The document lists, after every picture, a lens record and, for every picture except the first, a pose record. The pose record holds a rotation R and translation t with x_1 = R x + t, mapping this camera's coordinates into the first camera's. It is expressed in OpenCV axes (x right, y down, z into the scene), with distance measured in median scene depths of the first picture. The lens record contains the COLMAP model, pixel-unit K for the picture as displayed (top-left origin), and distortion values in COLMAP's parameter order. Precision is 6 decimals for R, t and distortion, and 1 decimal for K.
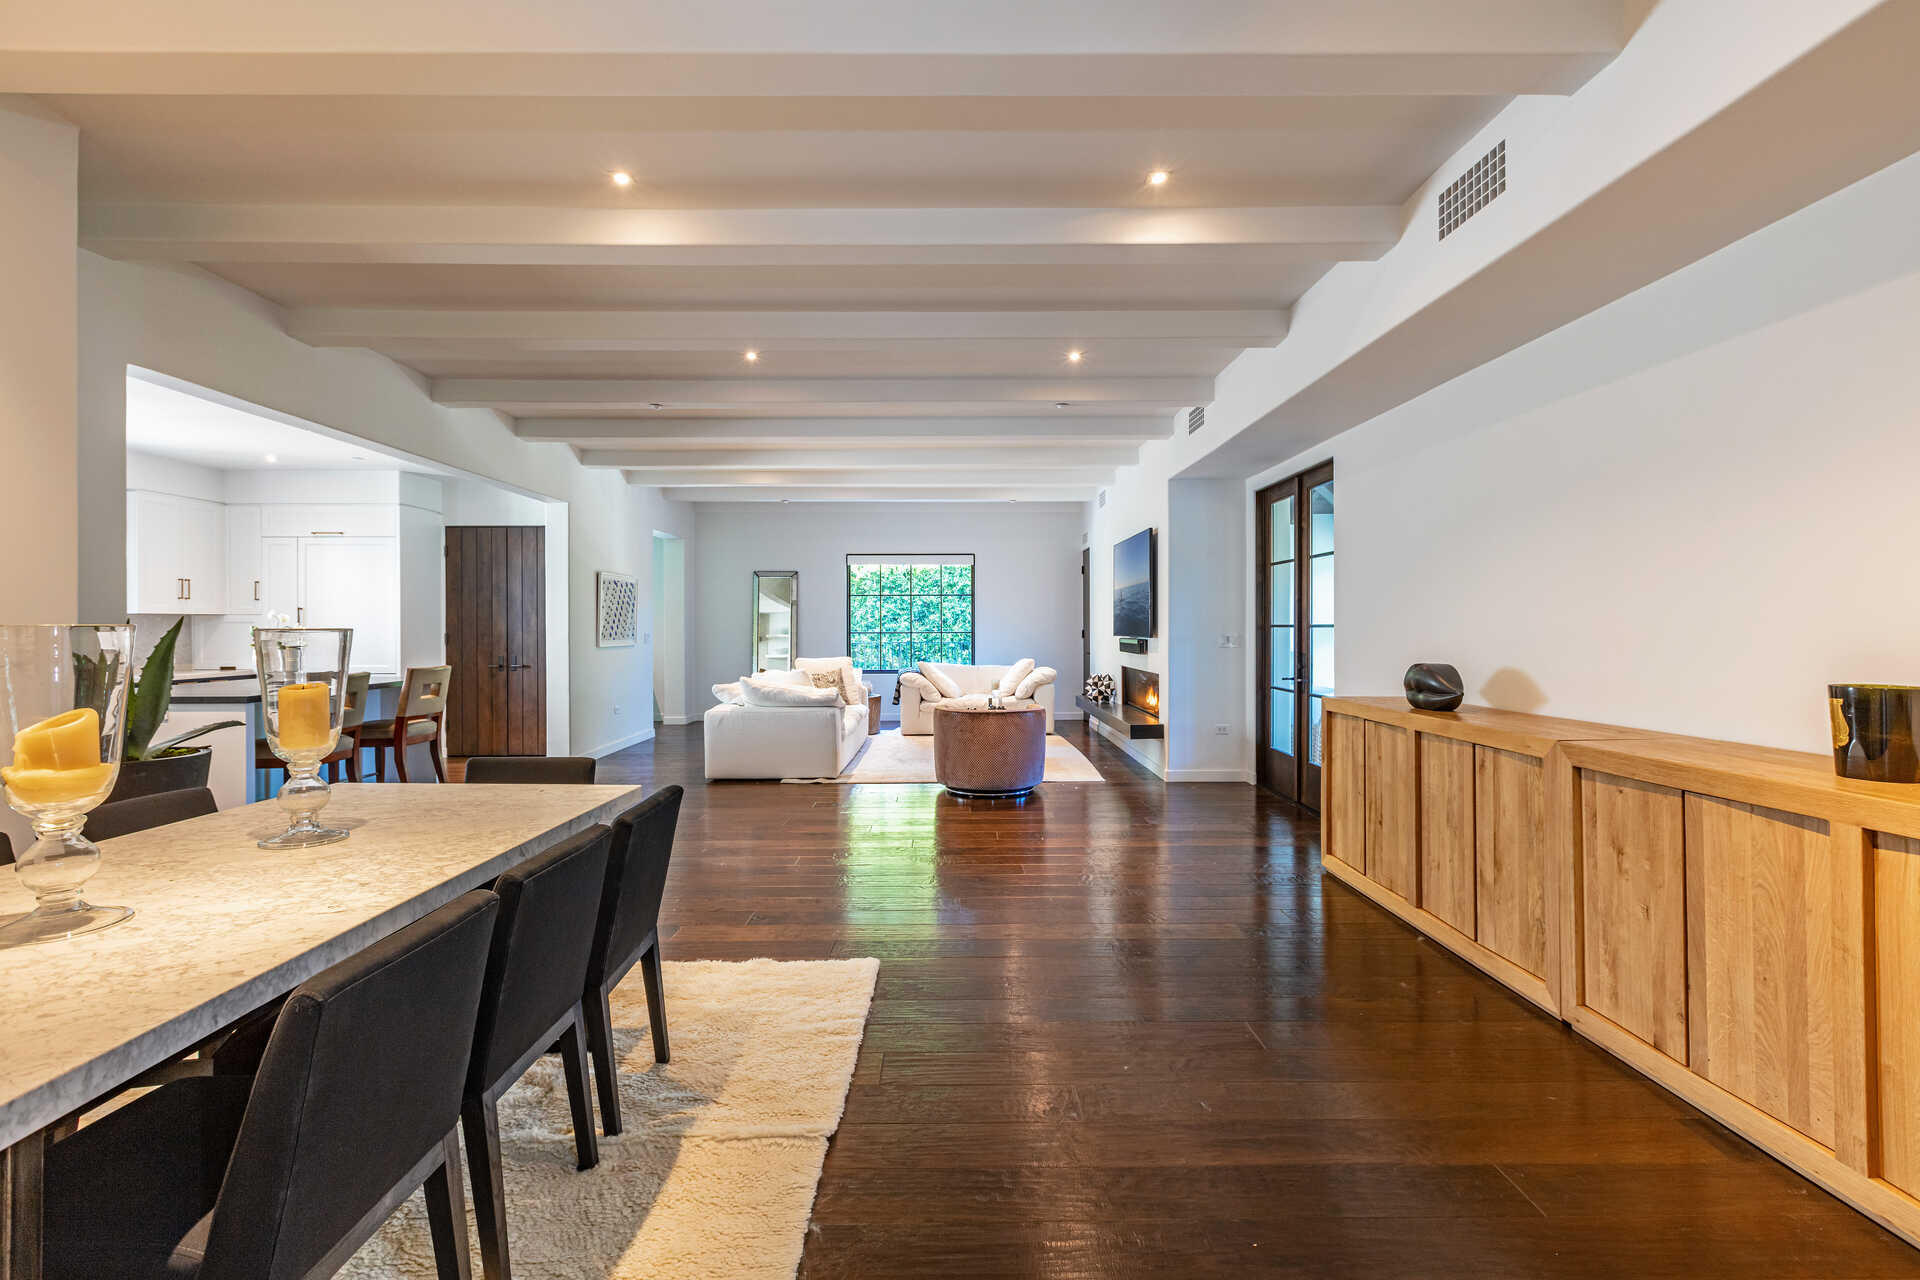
lens RADIAL K [[891.3, 0, 960.0], [0, 891.3, 640.0], [0, 0, 1]] dist [0.000321, -0.000018]
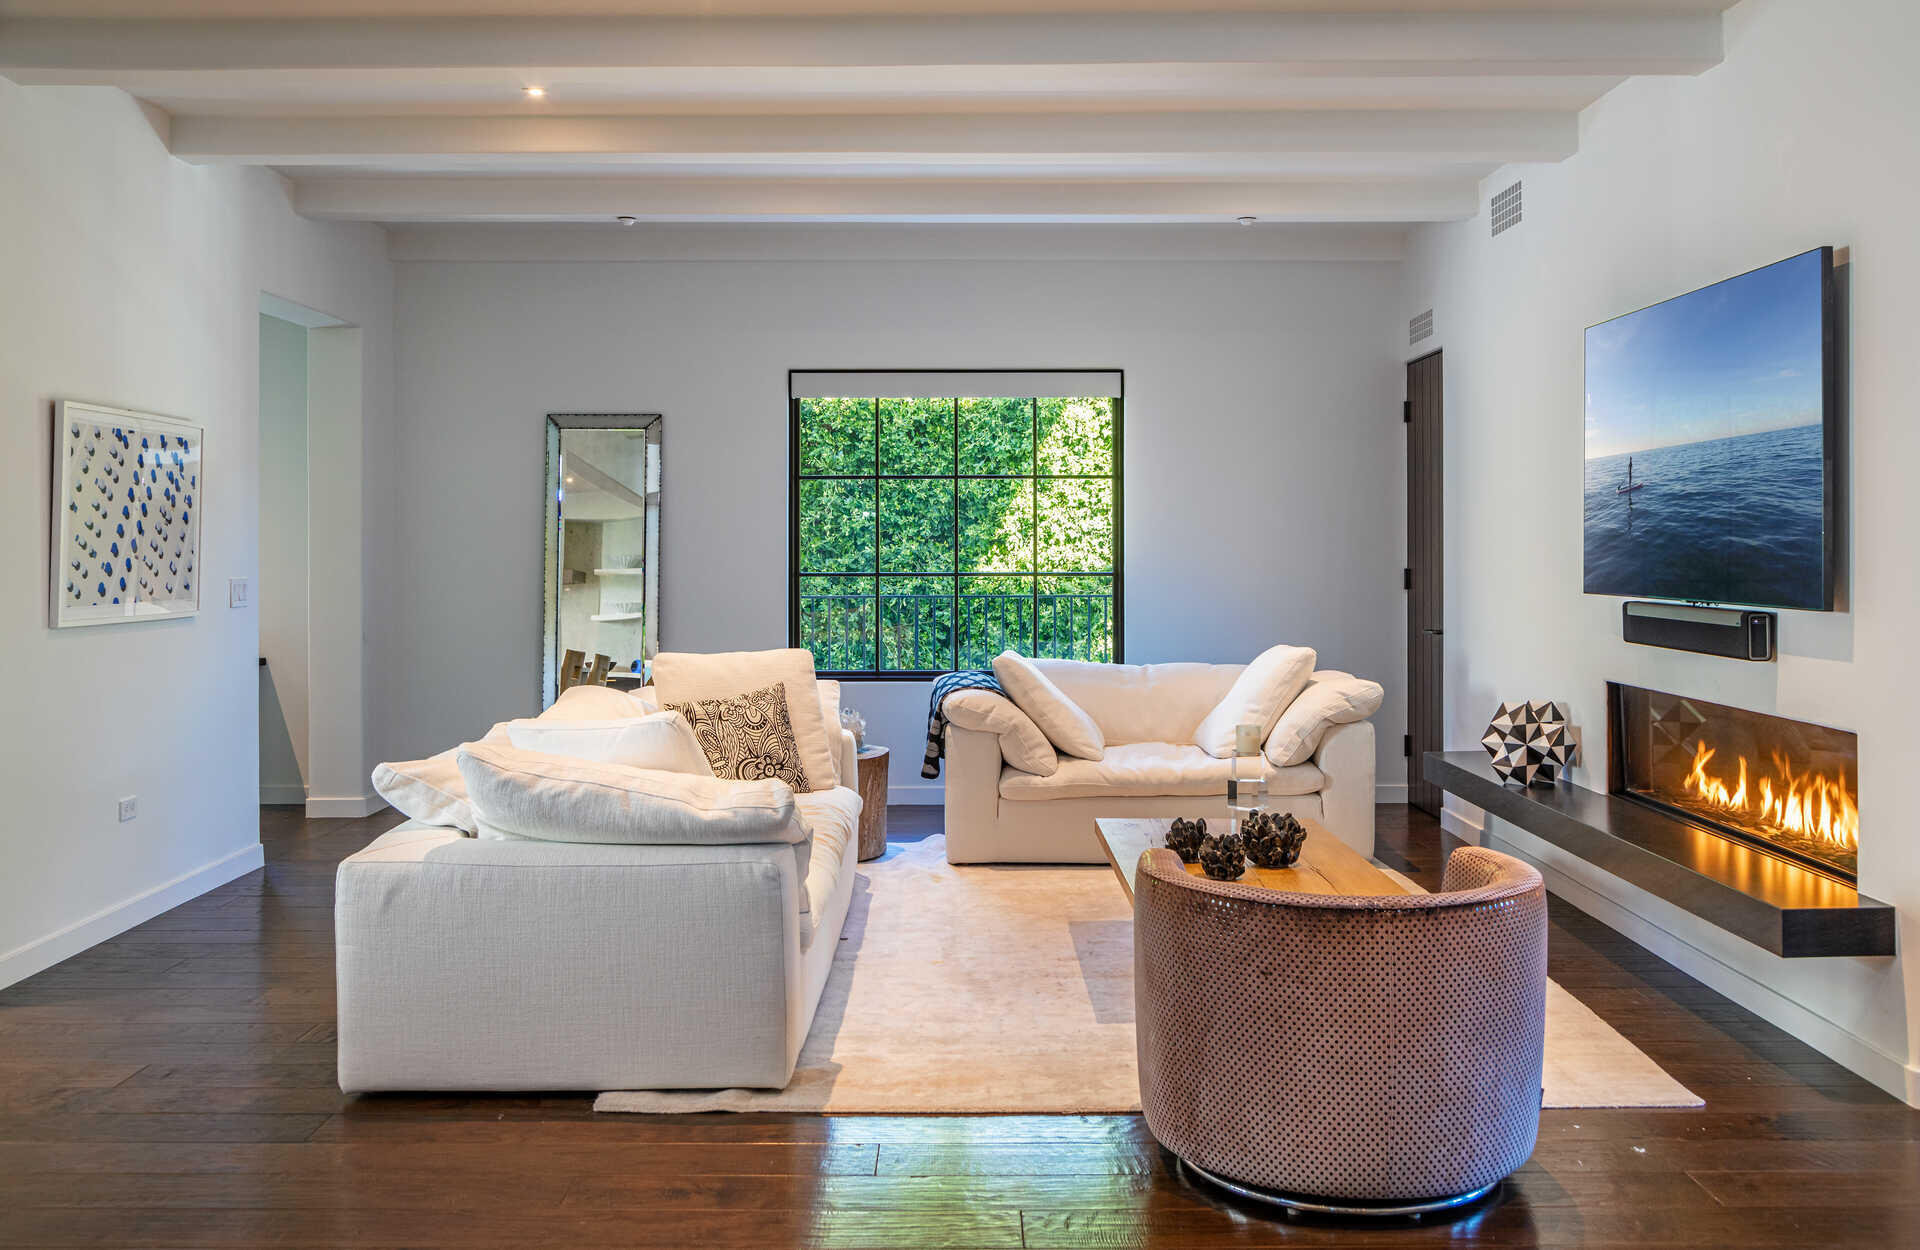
lens RADIAL K [[1719.4, 0, 957.0], [0, 1719.4, 542.4], [0, 0, 1]] dist [-0.003129, -0.006619]
pose [[0.999917, 0.002008, -0.012742, -0.058999], [-0.002224, 0.999854, -0.016926, -0.012349], [0.012706, 0.016953, 0.999776, 0.339294]]
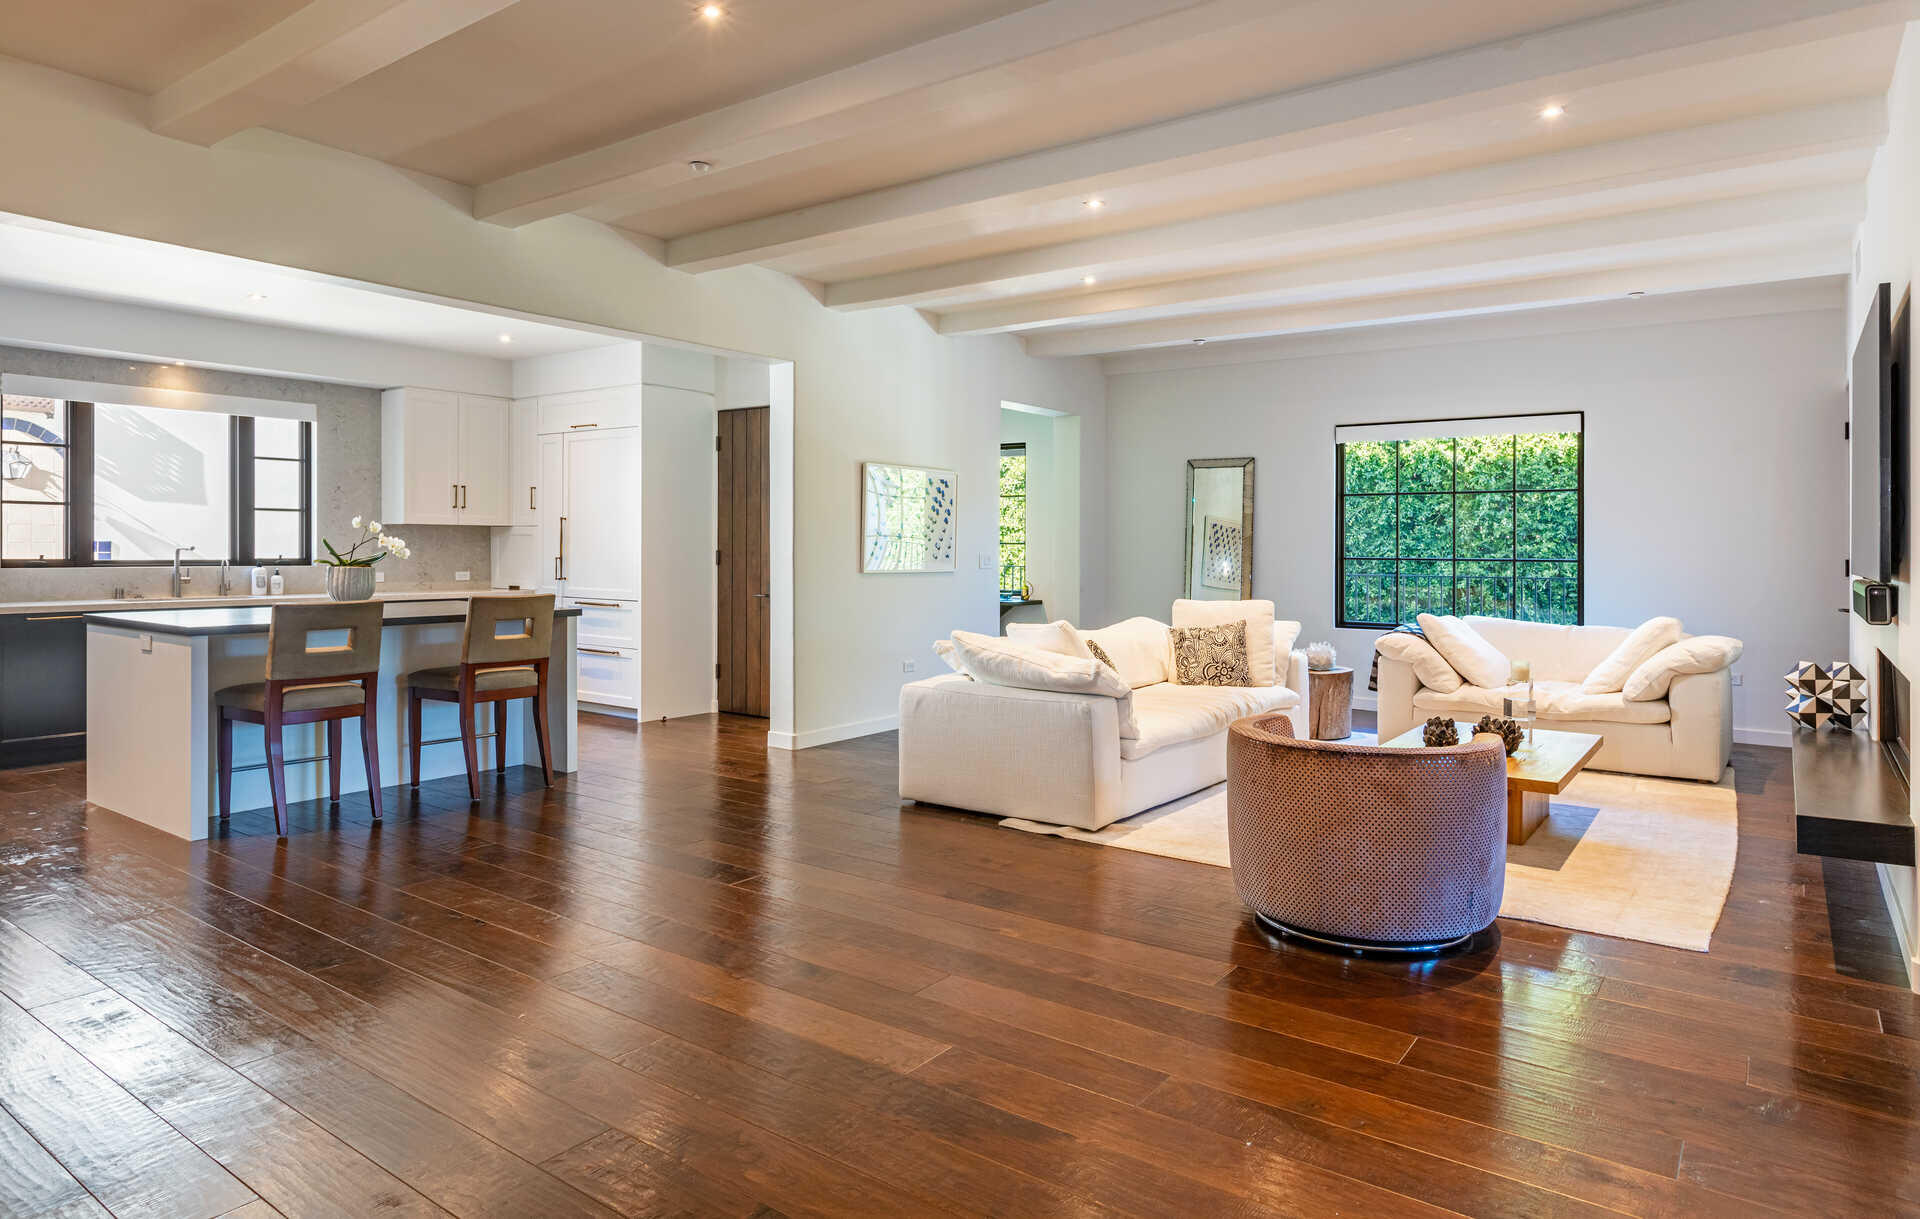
lens RADIAL K [[1124.5, 0, 948.2], [0, 1124.5, 548.5], [0, 0, 1]] dist [-0.003706, -0.000928]
pose [[0.796516, 0.009484, -0.604543, 0.152301], [-0.018676, 0.999786, -0.008923, -0.003960], [0.604329, 0.018398, 0.796522, 0.324981]]
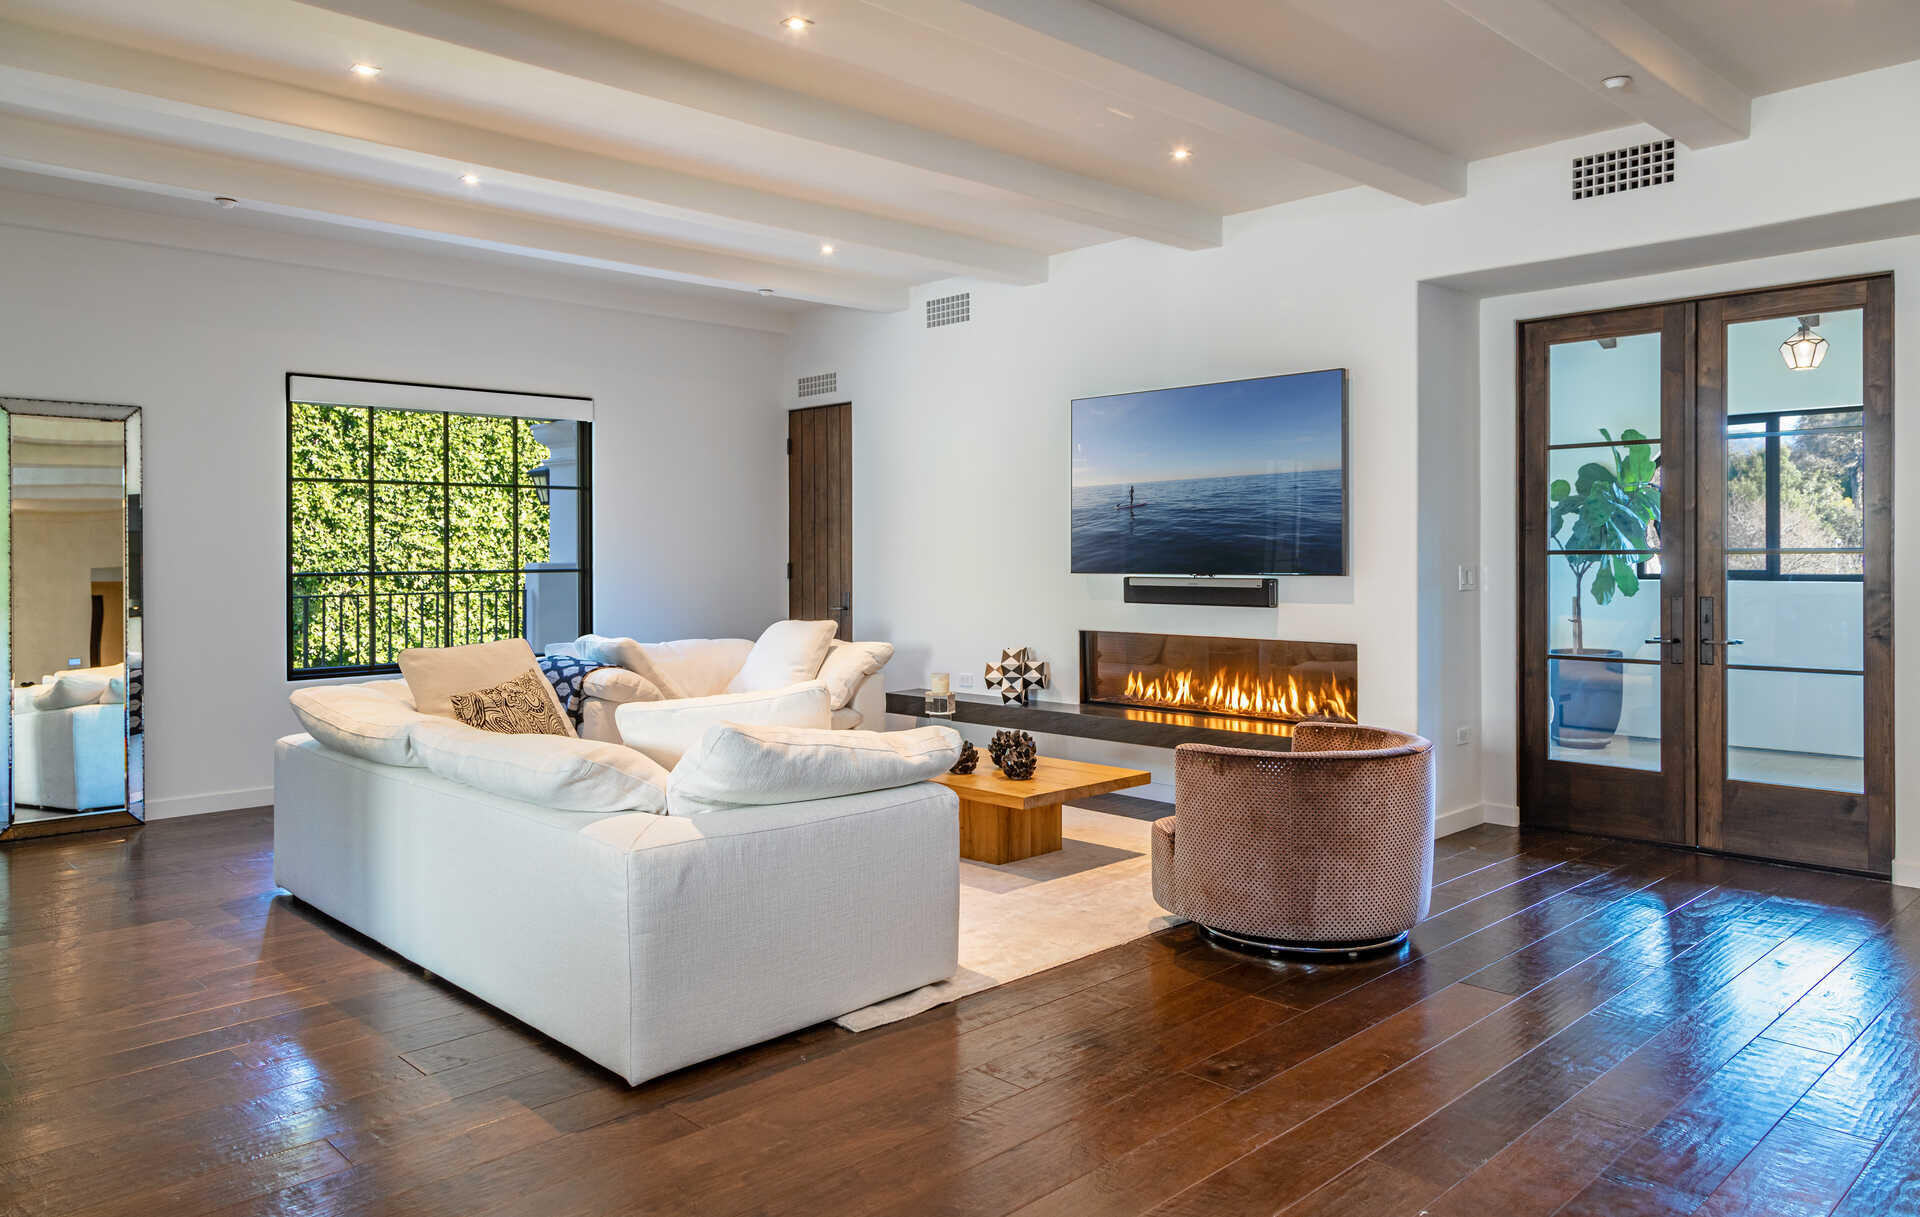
lens RADIAL K [[1321.6, 0, 1038.2], [0, 1321.6, 561.8], [0, 0, 1]] dist [0.005798, 0.000478]
pose [[0.706191, -0.006696, 0.707990, -0.388077], [0.014458, 0.999883, -0.004965, -0.007978], [-0.707874, 0.013742, 0.706205, 0.467817]]
